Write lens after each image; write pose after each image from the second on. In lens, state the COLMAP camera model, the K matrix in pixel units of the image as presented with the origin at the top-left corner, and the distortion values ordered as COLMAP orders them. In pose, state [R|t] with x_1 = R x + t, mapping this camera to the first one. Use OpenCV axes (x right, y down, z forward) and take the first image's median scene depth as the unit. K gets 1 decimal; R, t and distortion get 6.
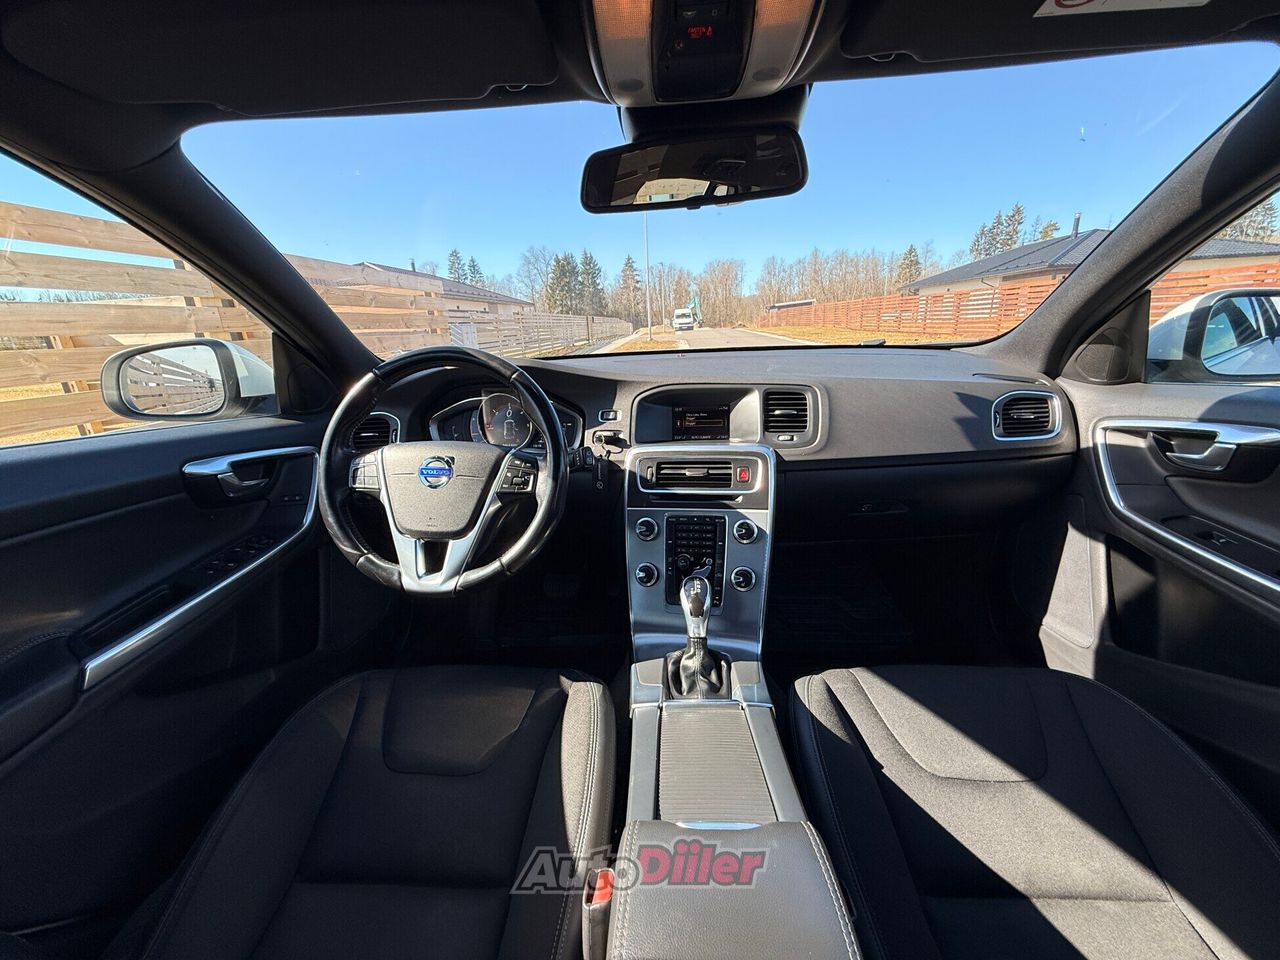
lens RADIAL K [[506.9, 0, 629.8], [0, 506.9, 481.6], [0, 0, 1]] dist [0.002952, 0.000115]
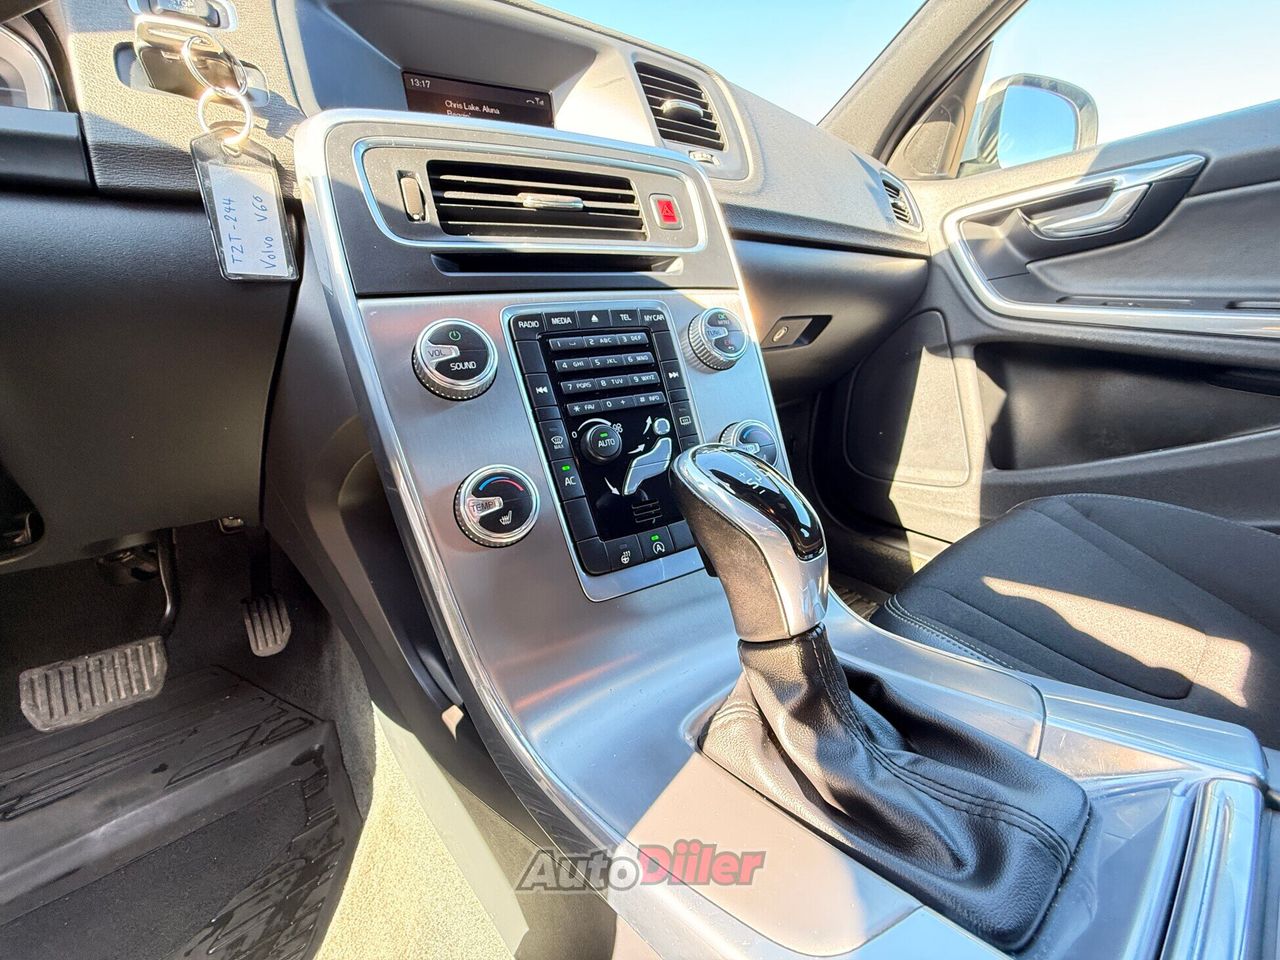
lens RADIAL K [[506.9, 0, 627.1], [0, 506.9, 485.7], [0, 0, 1]] dist [0.002952, 0.000115]
pose [[0.750686, -0.184380, 0.634409, -0.092188], [0.180086, 0.981011, 0.072021, 0.162309], [-0.635641, 0.060183, 0.769635, 0.718190]]
